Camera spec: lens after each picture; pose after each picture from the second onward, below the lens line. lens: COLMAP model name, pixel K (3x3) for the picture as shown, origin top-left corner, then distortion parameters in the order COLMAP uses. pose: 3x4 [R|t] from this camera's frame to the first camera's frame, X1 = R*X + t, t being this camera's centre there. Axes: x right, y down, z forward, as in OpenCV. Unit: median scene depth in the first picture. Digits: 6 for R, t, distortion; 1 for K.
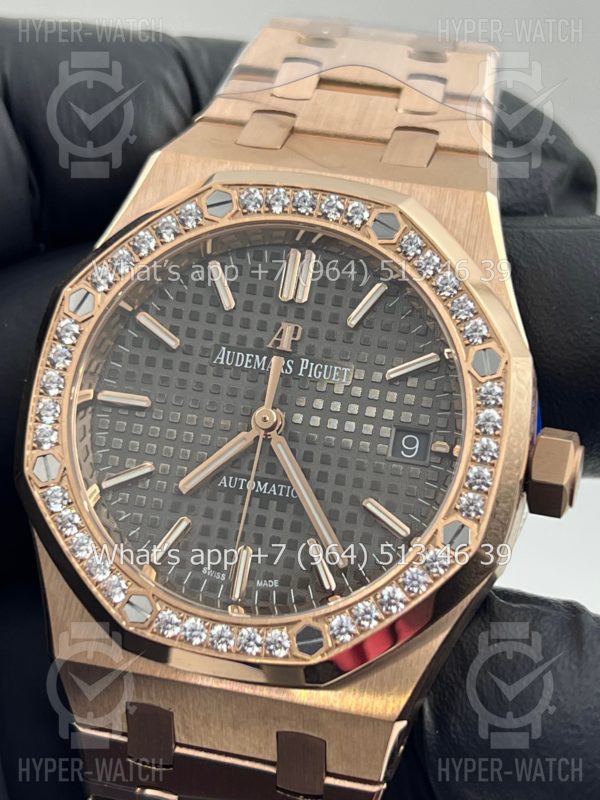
lens RADIAL K [[1890.3, 0, 300.0], [0, 1890.3, 400.0], [0, 0, 1]] dist [0.324513, -0.169491]
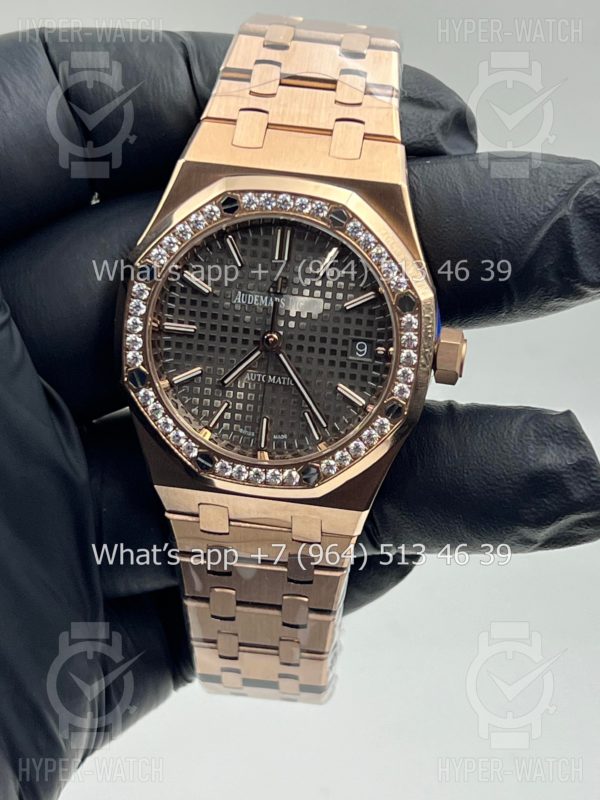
lens RADIAL K [[1832.6, 0, 300.0], [0, 1832.6, 400.0], [0, 0, 1]] dist [0.474017, 0.003026]
pose [[0.995105, -0.088389, 0.044209, -0.066103], [0.068331, 0.938529, 0.338371, -0.460756], [-0.071400, -0.333694, 0.939974, -0.479322]]
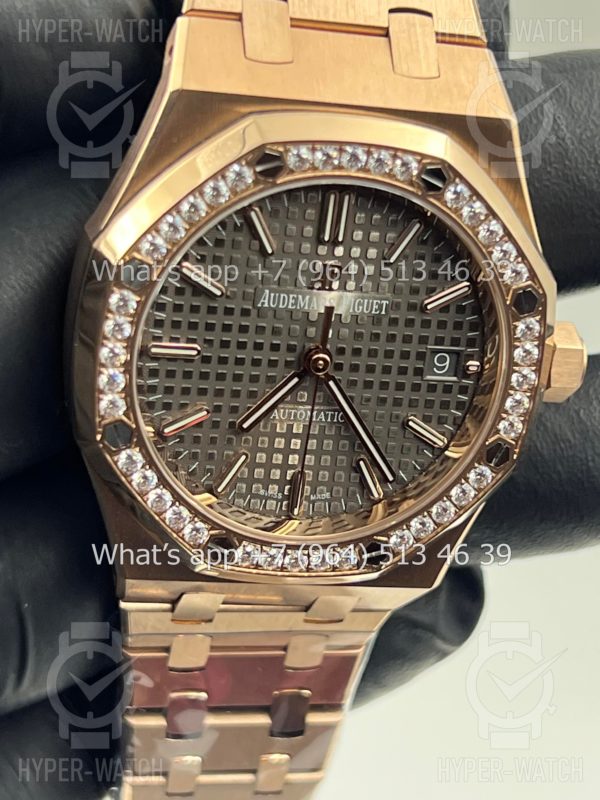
lens RADIAL K [[1890.3, 0, 300.0], [0, 1890.3, 400.0], [0, 0, 1]] dist [0.324513, -0.169491]
pose [[0.923083, -0.175628, 0.342157, -0.385332], [-0.024792, 0.860623, 0.508640, -0.499004], [-0.383800, -0.477999, 0.790072, 0.157261]]
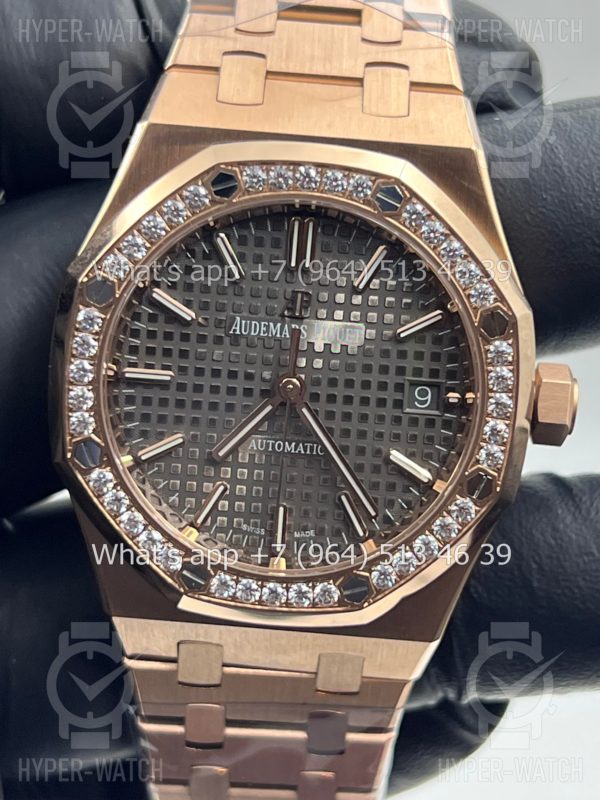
lens RADIAL K [[1890.3, 0, 300.0], [0, 1890.3, 400.0], [0, 0, 1]] dist [0.324513, -0.169491]
pose [[0.981582, -0.118718, 0.149678, -0.169924], [0.073070, 0.957209, 0.280021, -0.276837], [-0.176517, -0.263926, 0.948254, -0.016059]]
